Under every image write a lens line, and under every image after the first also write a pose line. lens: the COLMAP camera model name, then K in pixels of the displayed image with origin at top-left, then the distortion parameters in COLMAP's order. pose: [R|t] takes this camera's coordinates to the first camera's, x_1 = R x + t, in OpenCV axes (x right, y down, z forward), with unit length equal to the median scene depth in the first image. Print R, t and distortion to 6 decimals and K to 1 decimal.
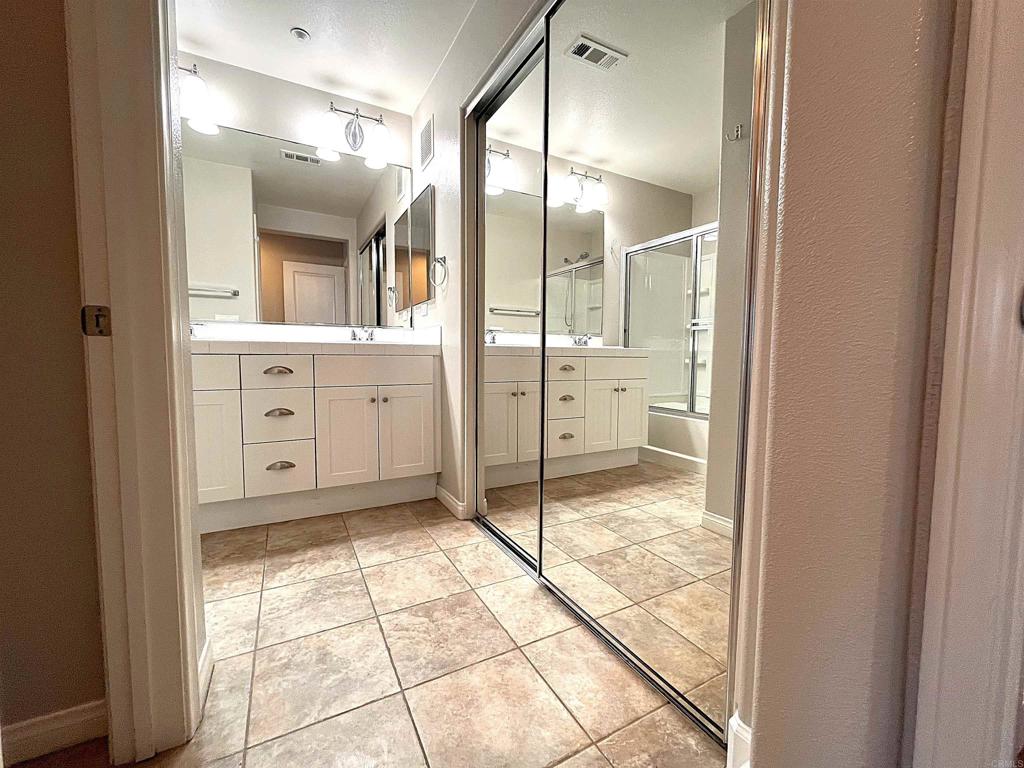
lens RADIAL K [[419.2, 0, 512.0], [0, 419.2, 384.0], [0, 0, 1]] dist [0.001076, -0.000064]
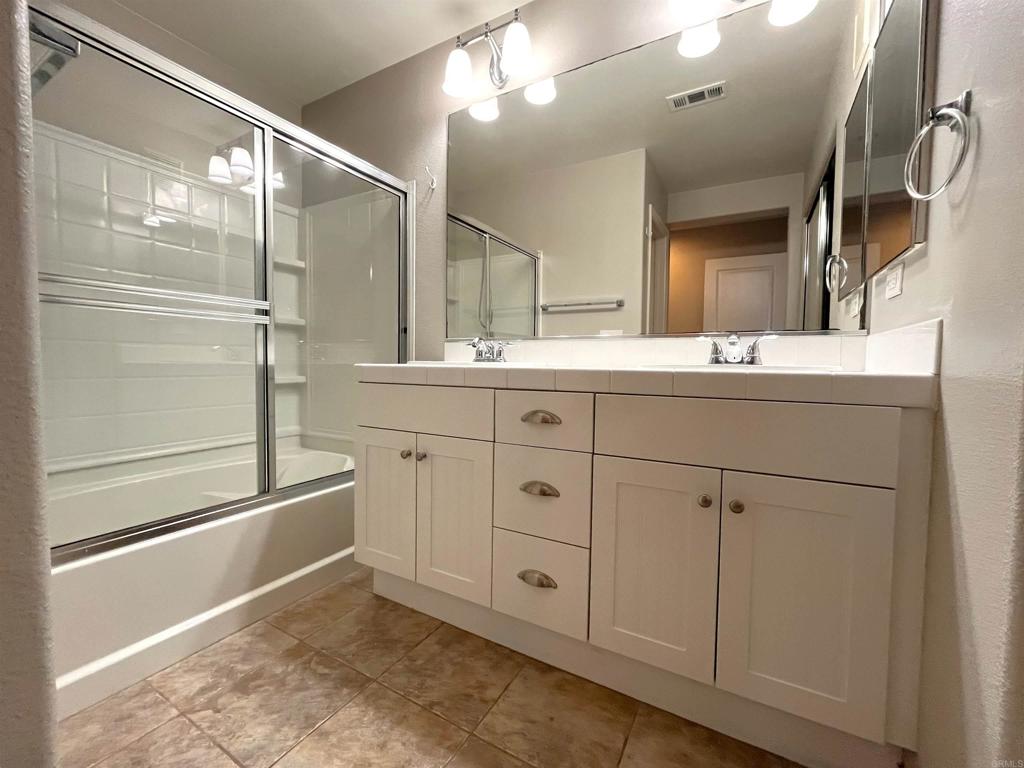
lens RADIAL K [[419.2, 0, 512.0], [0, 419.2, 384.0], [0, 0, 1]] dist [0.001076, -0.000064]
pose [[0.519209, 0.041651, -0.853632, -0.064840], [-0.065482, 0.997814, 0.008858, -0.070139], [0.852135, 0.051298, 0.520802, 0.557594]]
